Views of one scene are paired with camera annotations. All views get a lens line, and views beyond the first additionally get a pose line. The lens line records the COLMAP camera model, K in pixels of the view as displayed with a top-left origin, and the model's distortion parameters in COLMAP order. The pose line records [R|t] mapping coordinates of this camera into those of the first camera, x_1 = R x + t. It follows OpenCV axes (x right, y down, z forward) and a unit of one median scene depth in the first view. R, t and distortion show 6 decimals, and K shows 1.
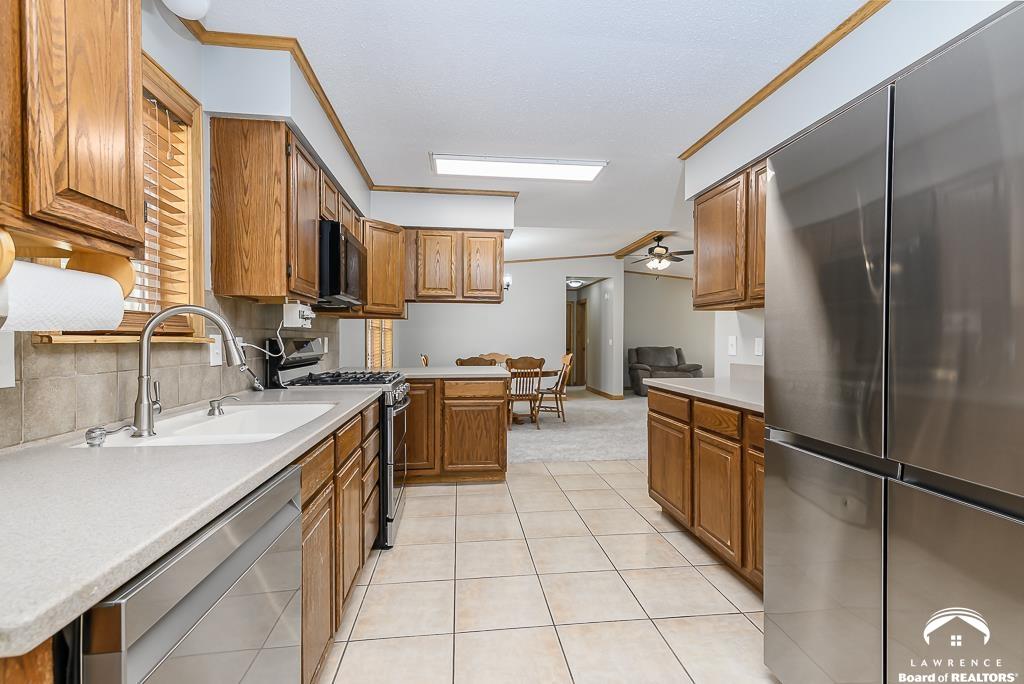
lens RADIAL K [[462.6, 0, 508.1], [0, 462.6, 343.0], [0, 0, 1]] dist [0.015794, 0.000631]
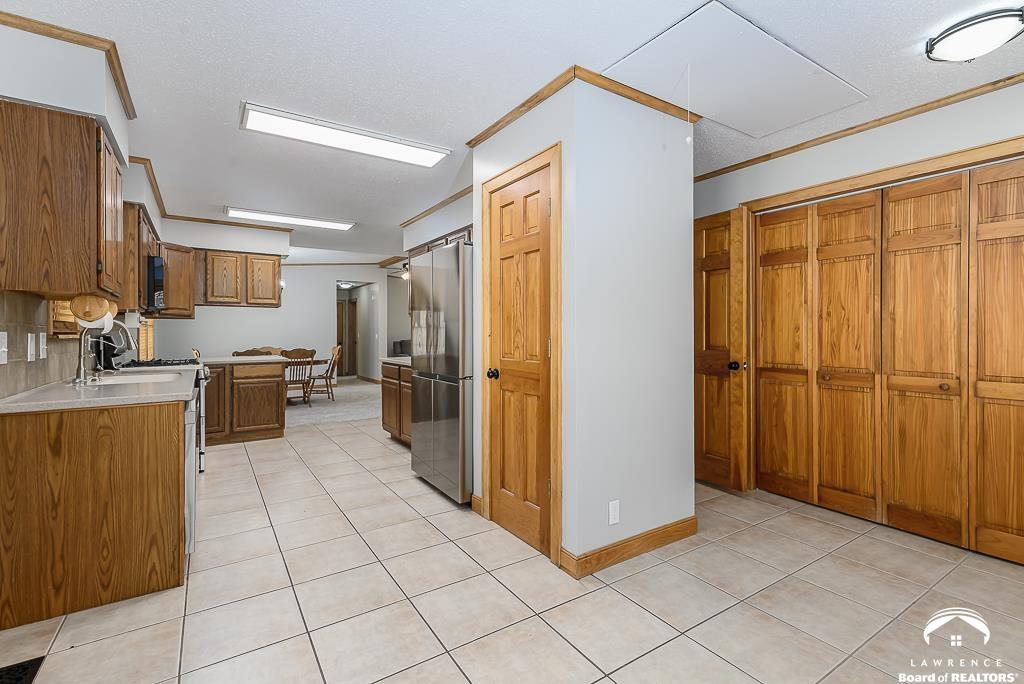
lens RADIAL K [[462.6, 0, 513.3], [0, 462.6, 332.0], [0, 0, 1]] dist [0.015794, 0.000631]
pose [[0.889340, -0.005294, 0.457217, -0.027809], [0.010289, 0.999911, -0.008435, 0.003281], [-0.457131, 0.012206, 0.889315, -0.537303]]
